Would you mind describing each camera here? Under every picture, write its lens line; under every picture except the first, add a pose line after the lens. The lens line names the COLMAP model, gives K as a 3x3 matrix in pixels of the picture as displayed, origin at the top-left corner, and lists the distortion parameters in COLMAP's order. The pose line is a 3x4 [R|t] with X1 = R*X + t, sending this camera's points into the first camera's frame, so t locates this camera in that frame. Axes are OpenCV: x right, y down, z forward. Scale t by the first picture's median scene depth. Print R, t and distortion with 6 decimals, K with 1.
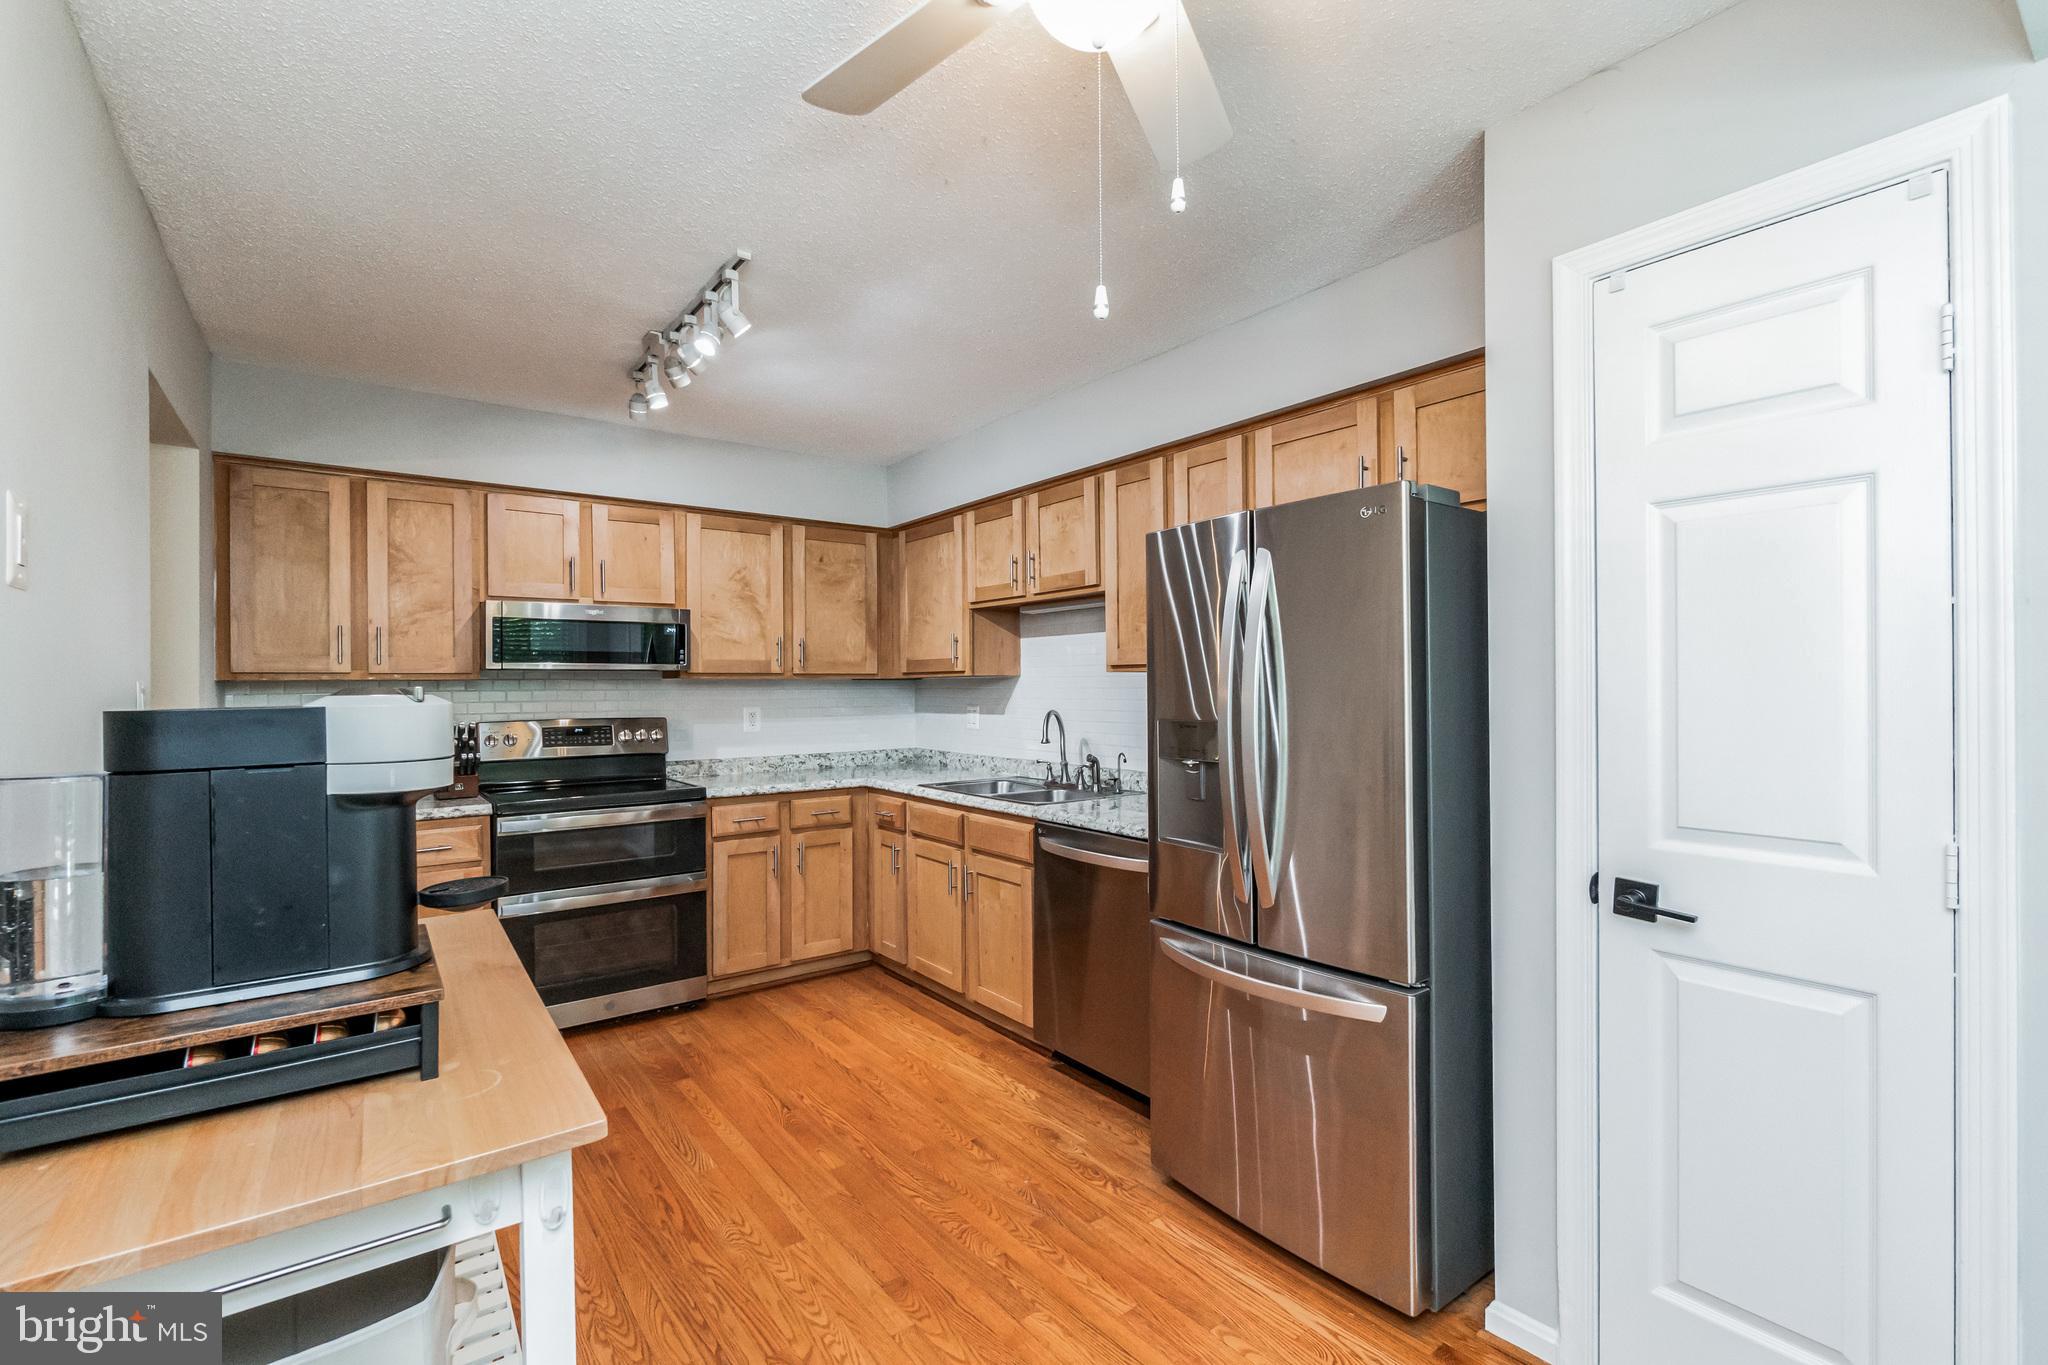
lens RADIAL K [[891.9, 0, 1018.1], [0, 891.9, 682.1], [0, 0, 1]] dist [-0.004441, -0.000143]
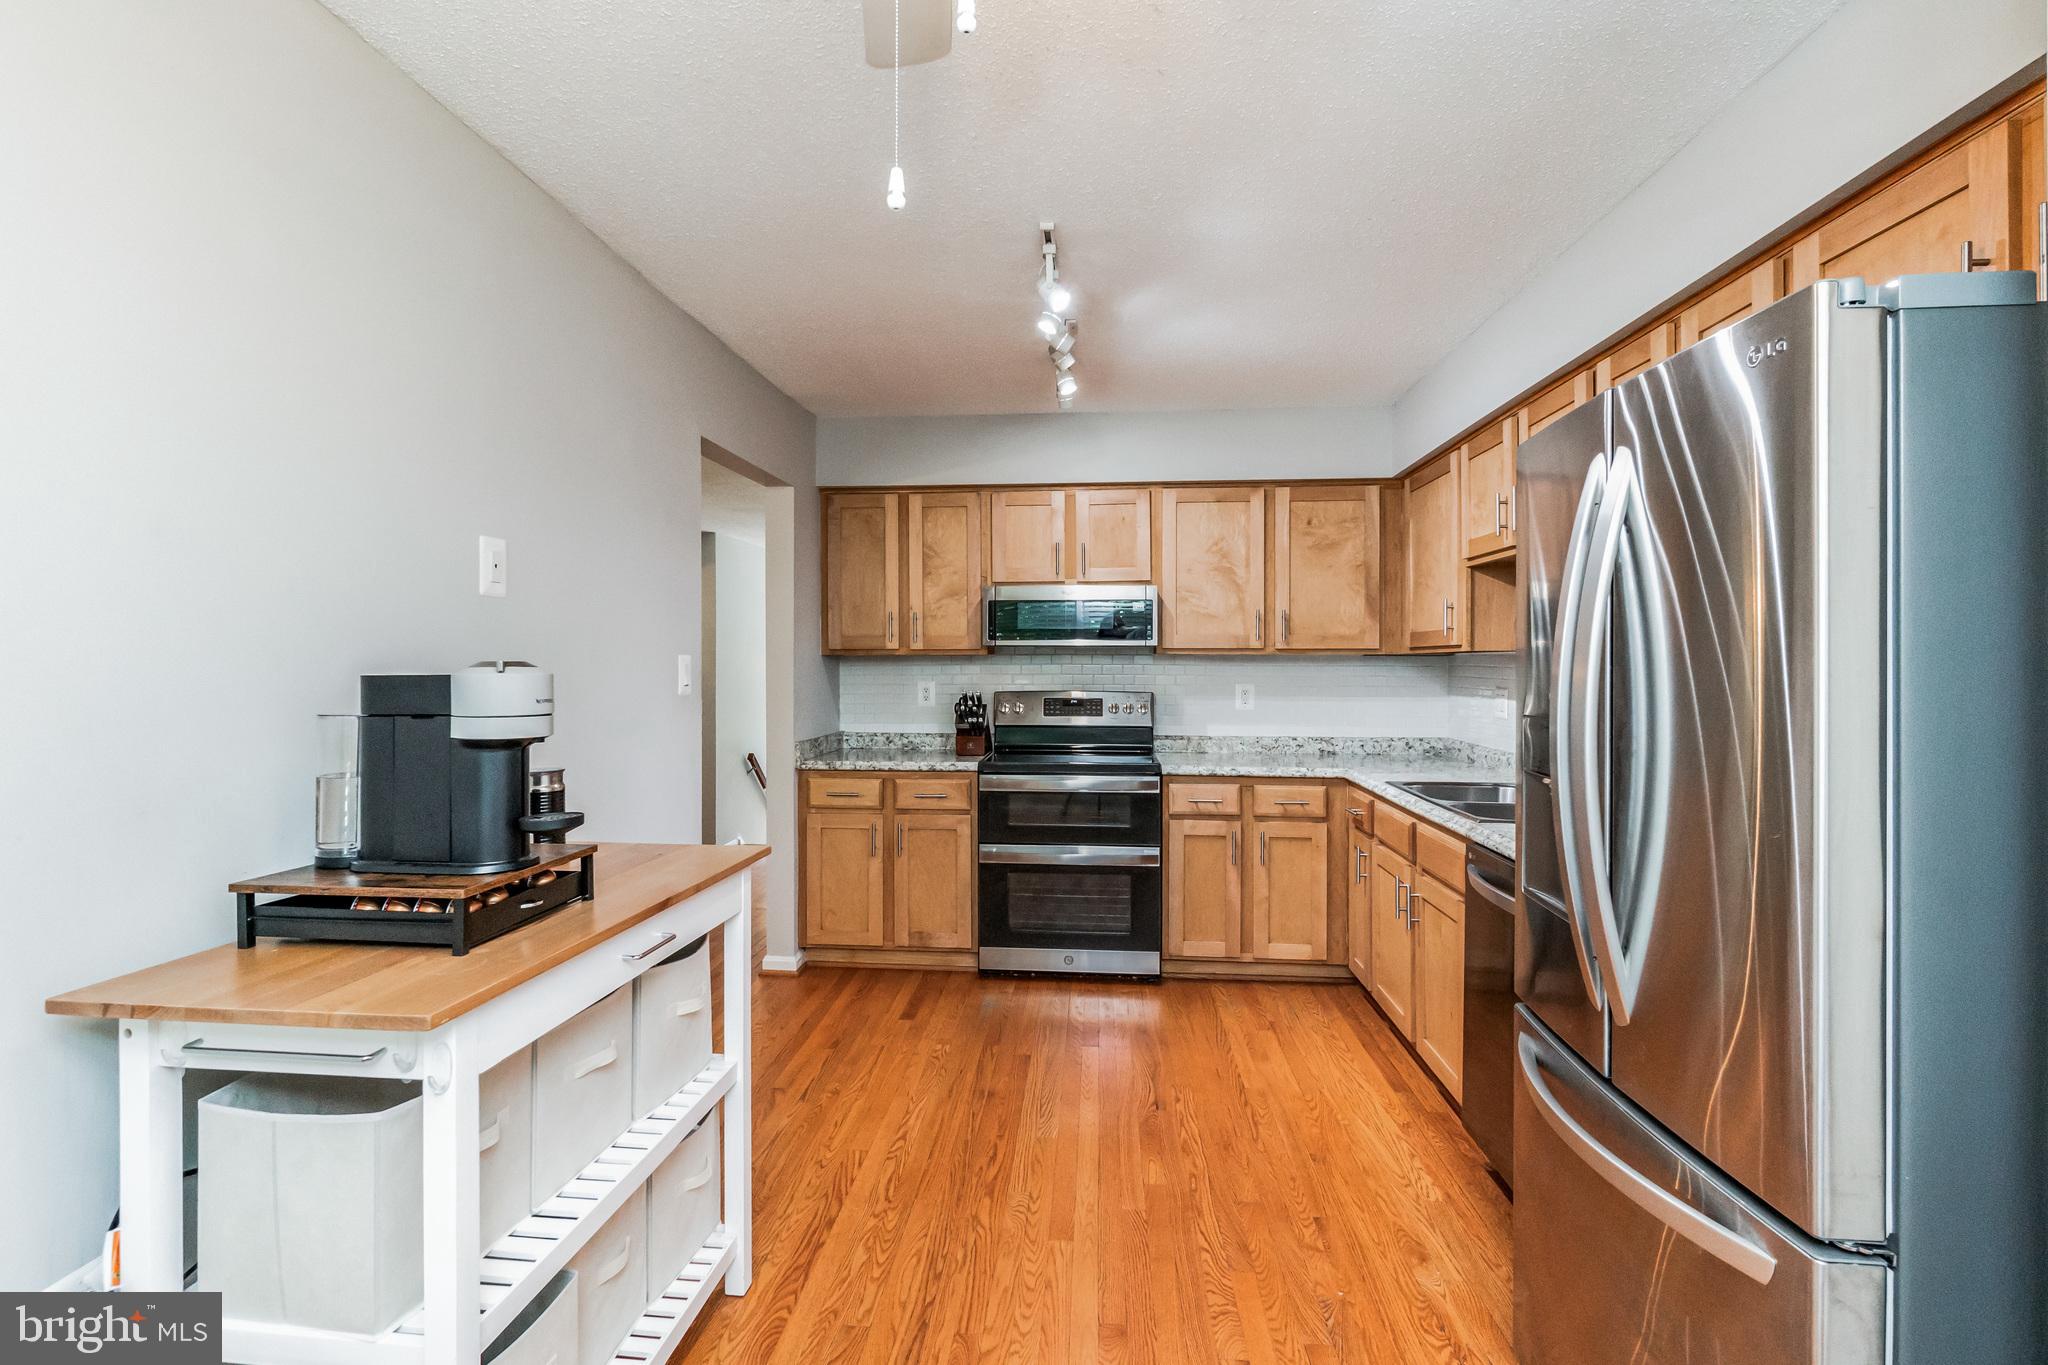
lens RADIAL K [[917.1, 0, 1020.6], [0, 917.1, 662.4], [0, 0, 1]] dist [-0.004428, -0.000030]
pose [[0.741339, 0.007016, -0.671094, 0.209740], [-0.003026, 0.999970, 0.007111, -0.001379], [0.671124, -0.003241, 0.741338, 0.131674]]
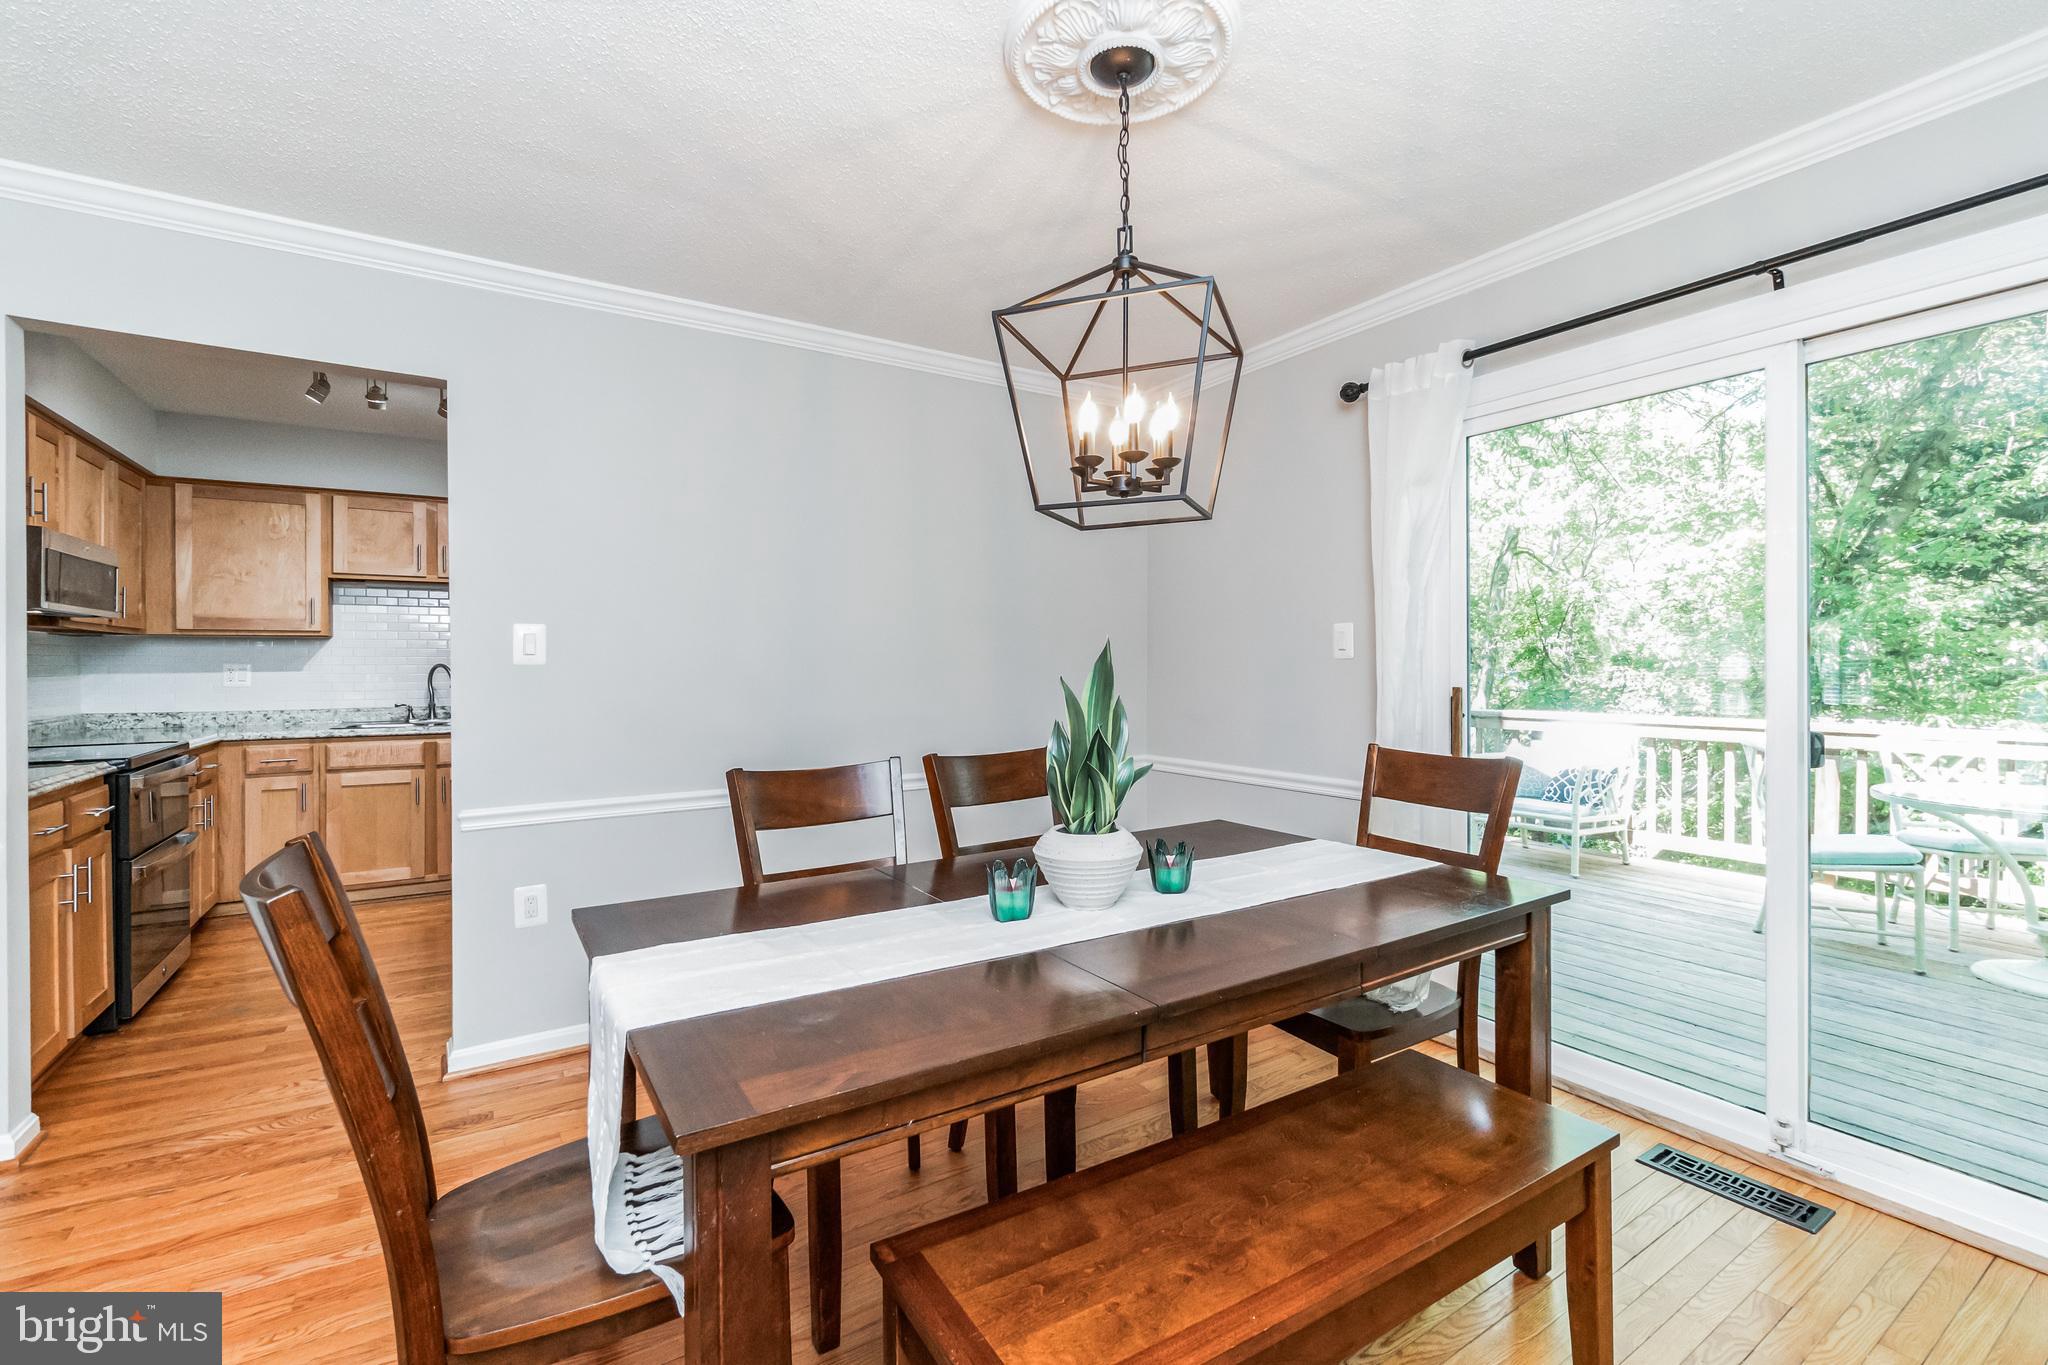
lens RADIAL K [[870.9, 0, 993.0], [0, 870.9, 668.7], [0, 0, 1]] dist [0.010263, 0.000076]
pose [[0.093071, -0.000825, 0.995659, -1.161767], [-0.003217, 0.999994, 0.001129, 0.032564], [-0.995654, -0.003308, 0.093068, 0.039808]]
